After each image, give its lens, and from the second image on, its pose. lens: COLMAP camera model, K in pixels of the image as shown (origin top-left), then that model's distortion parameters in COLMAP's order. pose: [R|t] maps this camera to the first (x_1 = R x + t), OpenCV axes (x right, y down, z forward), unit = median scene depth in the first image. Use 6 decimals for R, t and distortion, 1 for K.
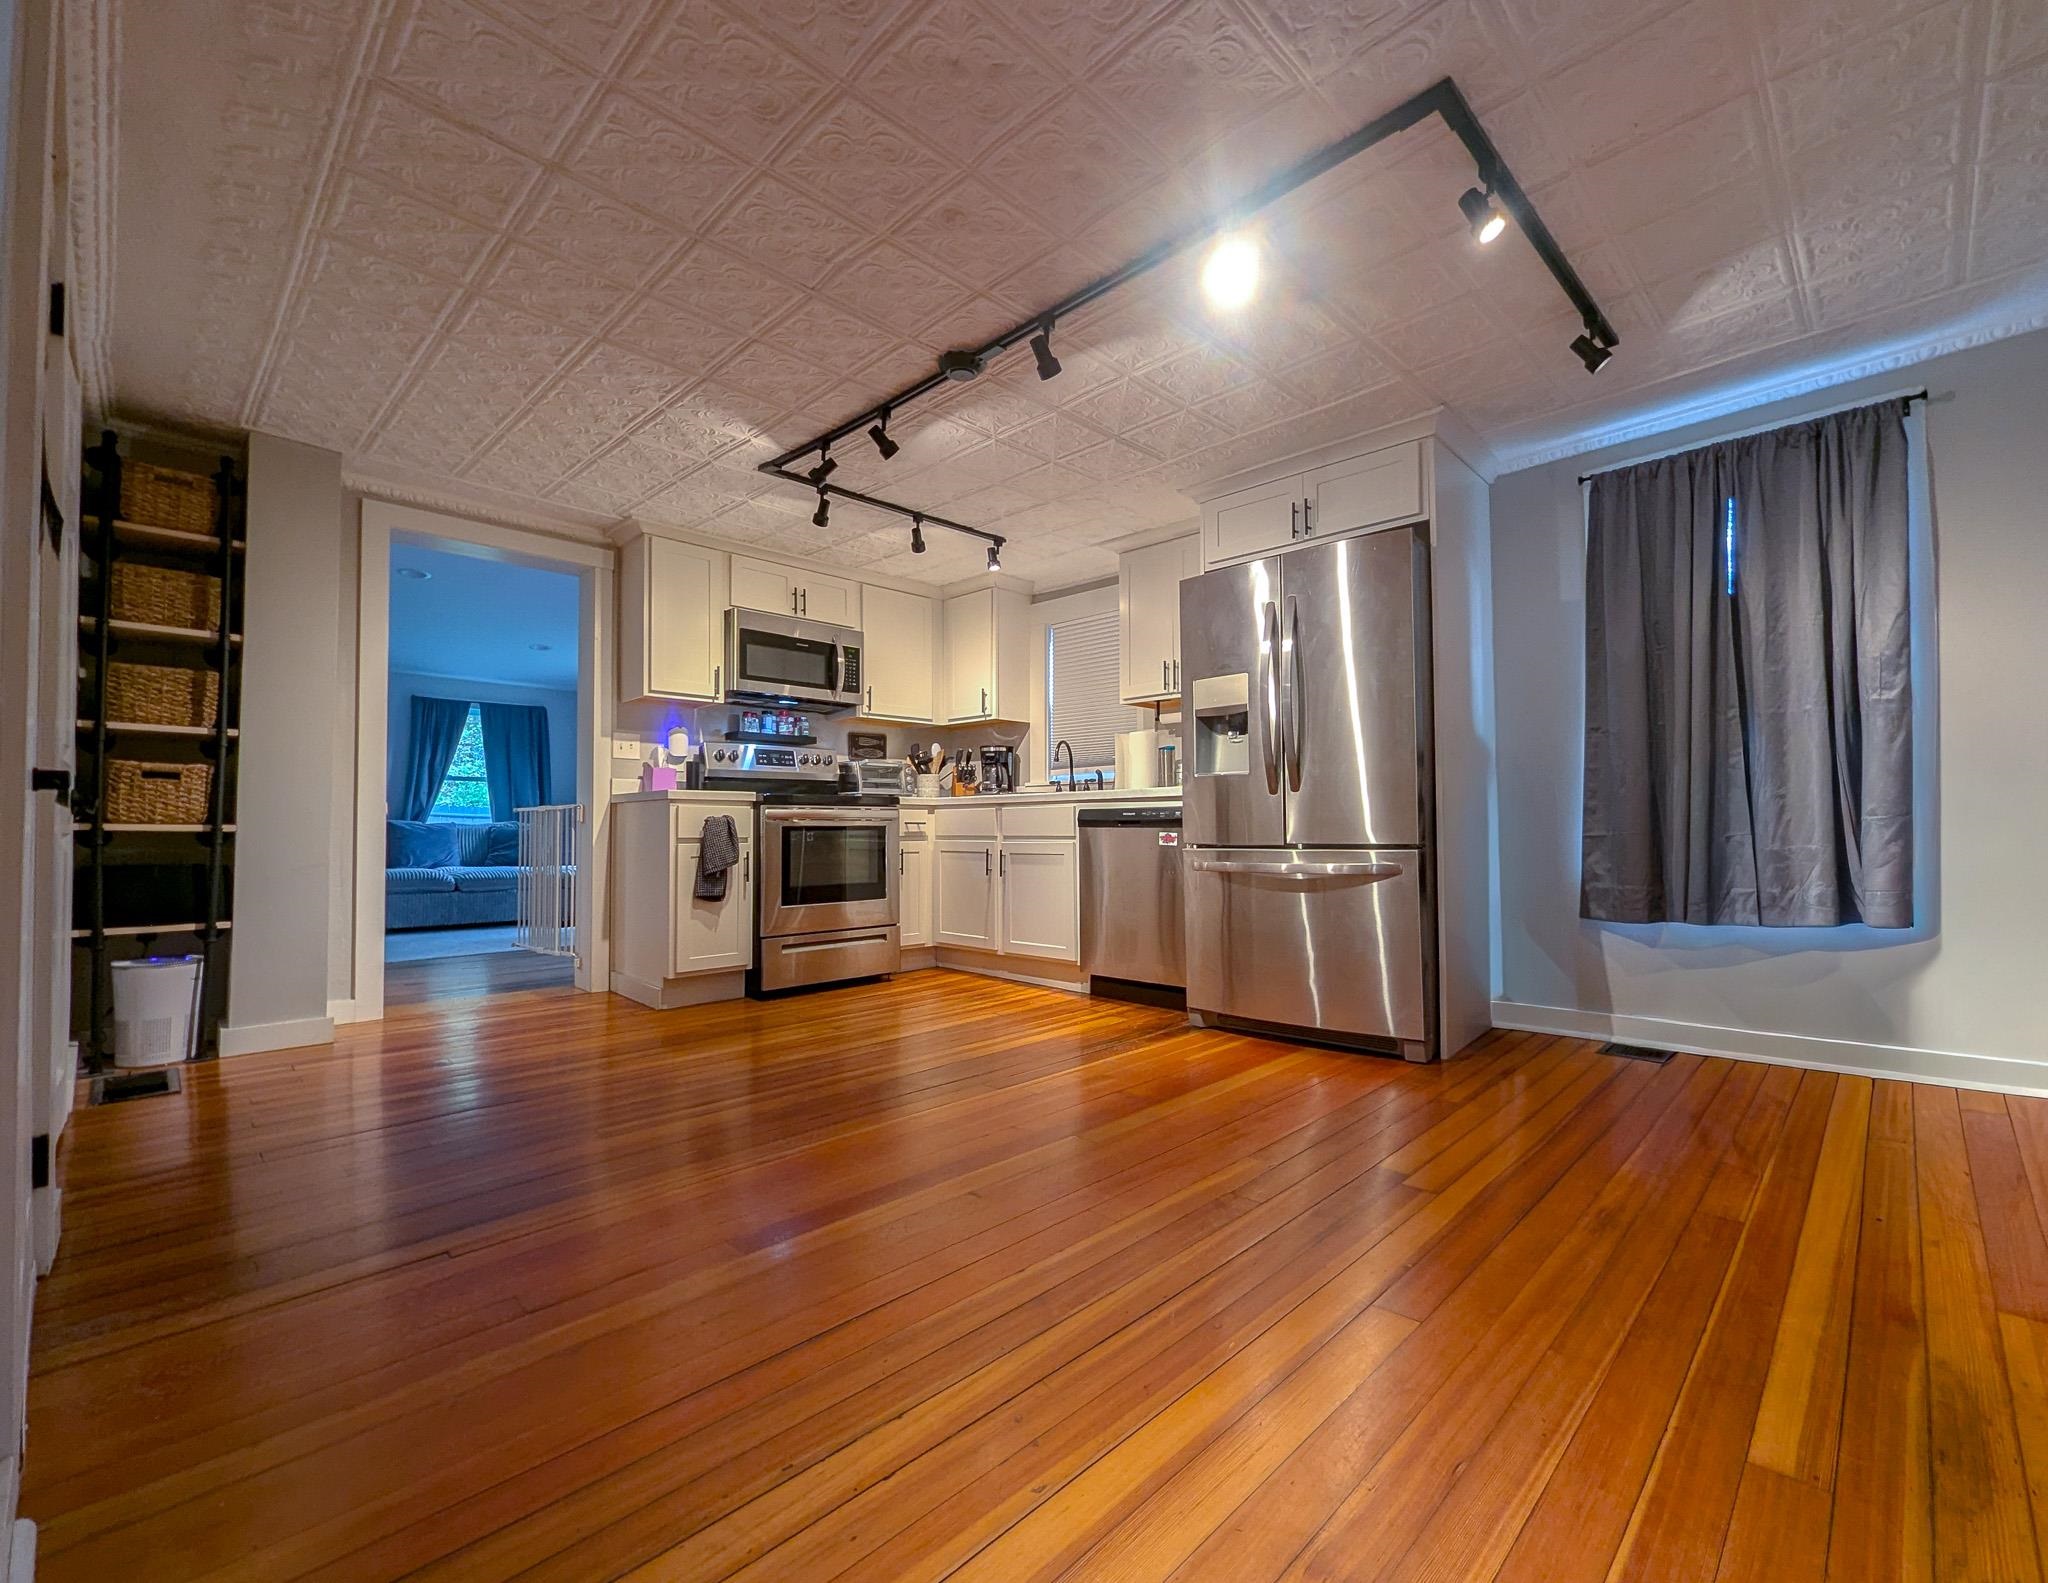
lens RADIAL K [[841.4, 0, 1020.7], [0, 841.4, 797.7], [0, 0, 1]] dist [-0.010386, 0.000038]
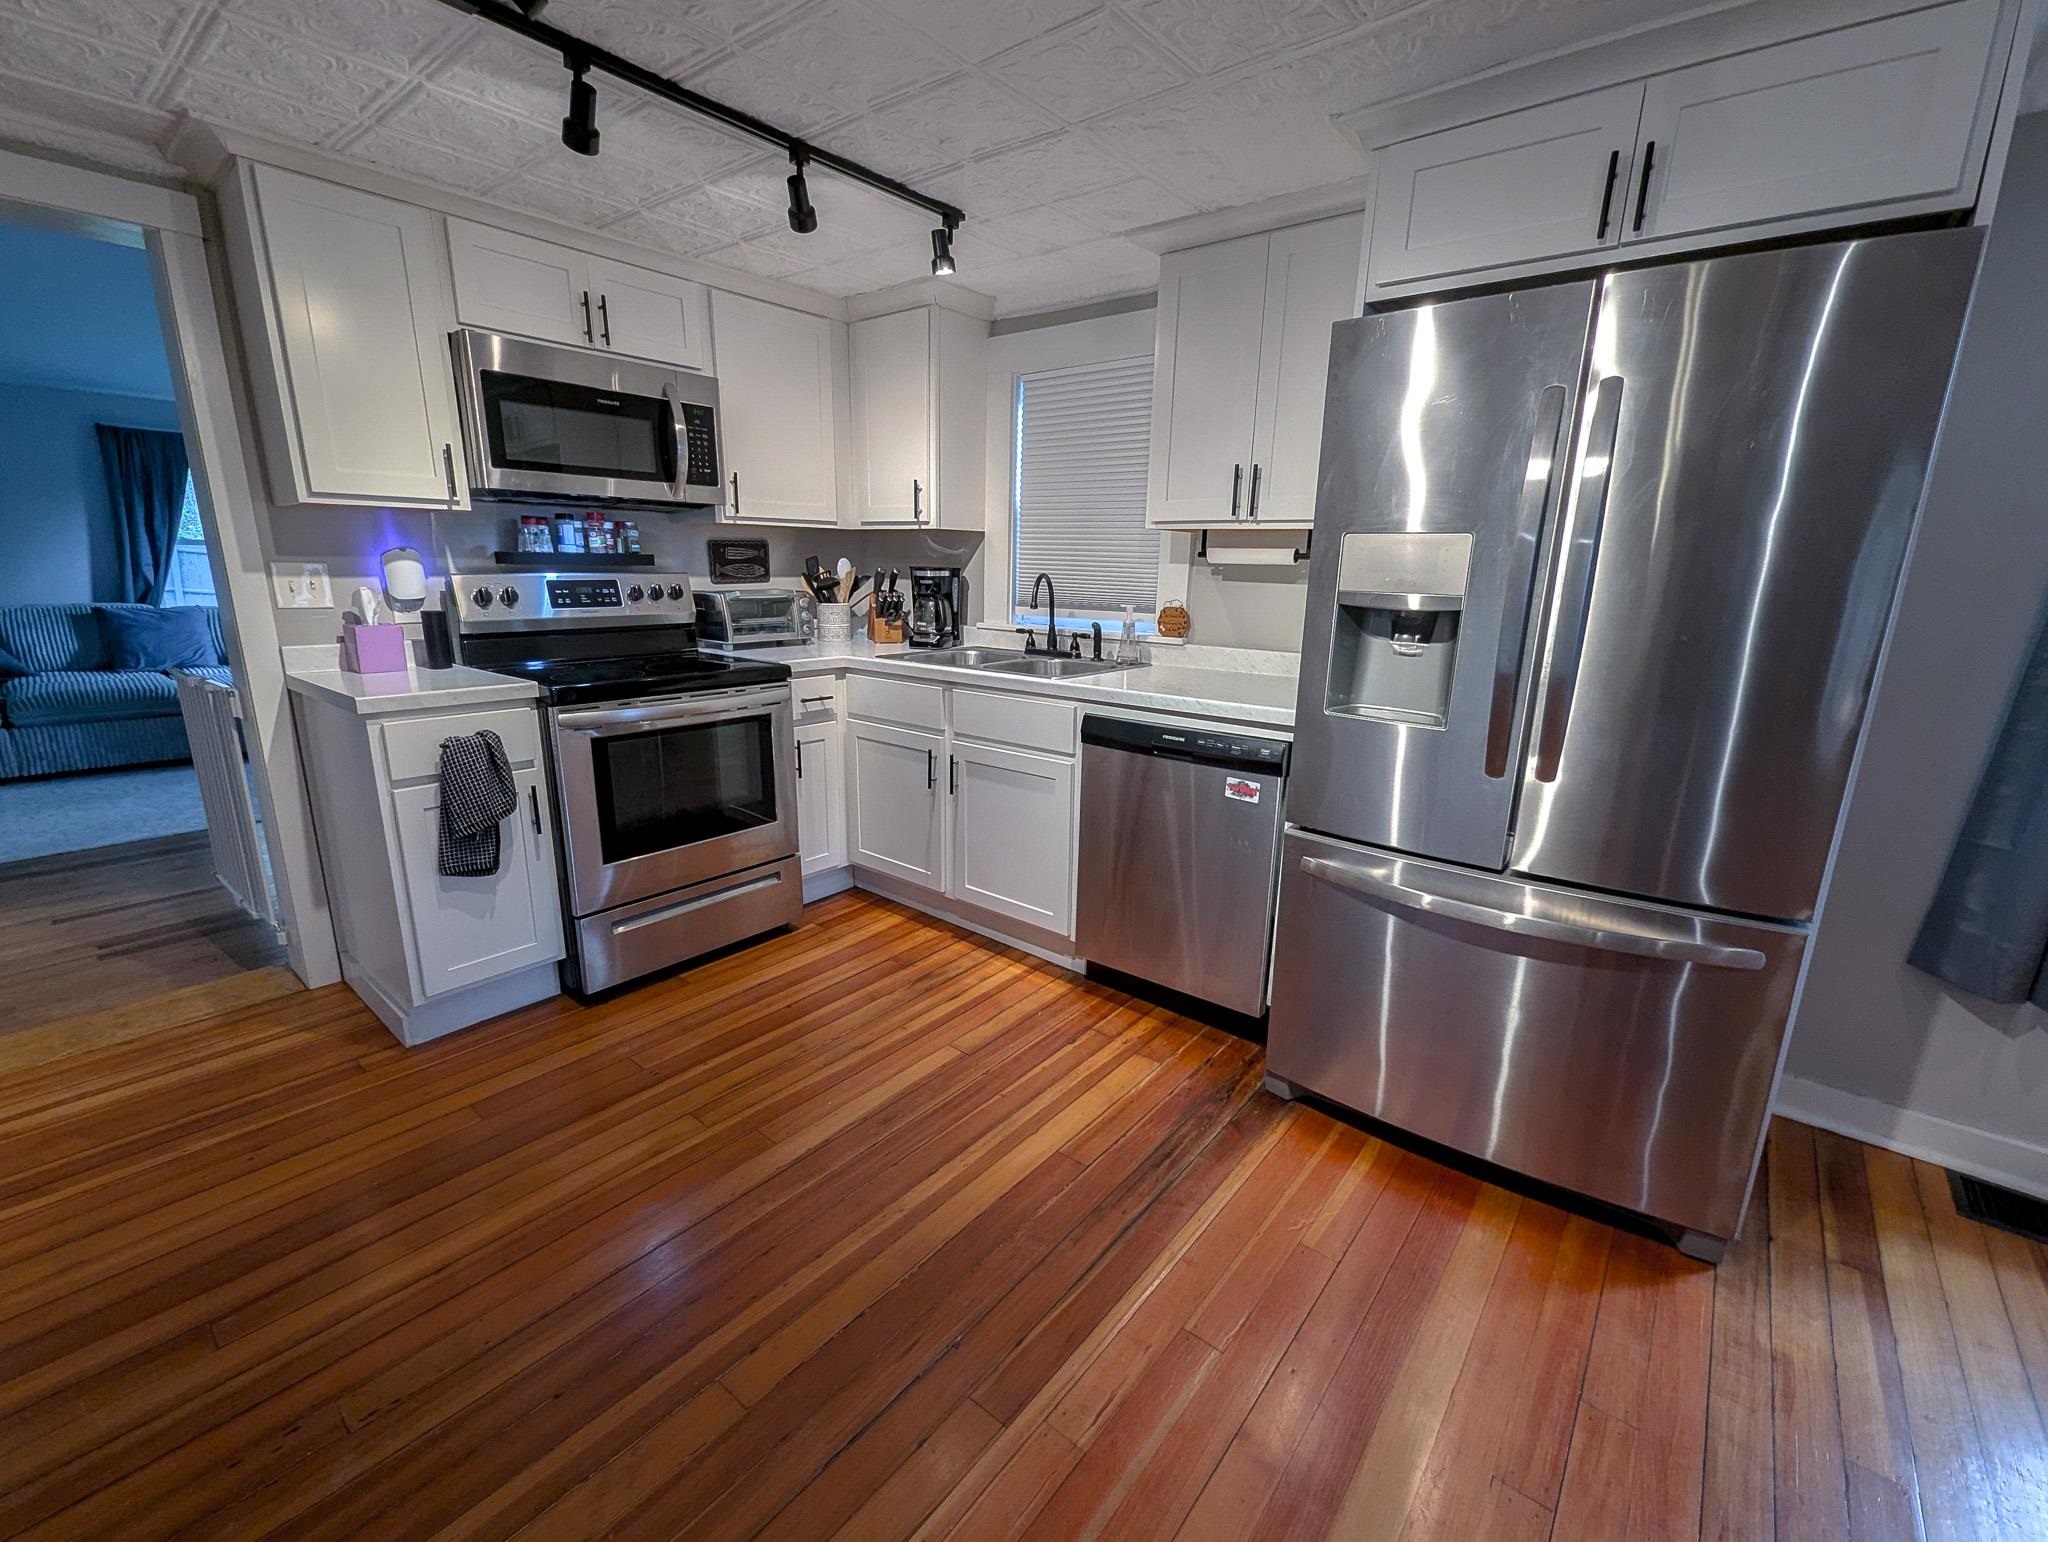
lens RADIAL K [[847.0, 0, 1003.9], [0, 847.0, 773.2], [0, 0, 1]] dist [-0.000308, -0.001472]
pose [[0.996017, -0.002907, 0.089111, -0.040573], [-0.021159, 0.963208, 0.267922, -0.099192], [-0.086612, -0.268740, 0.959311, 0.351795]]
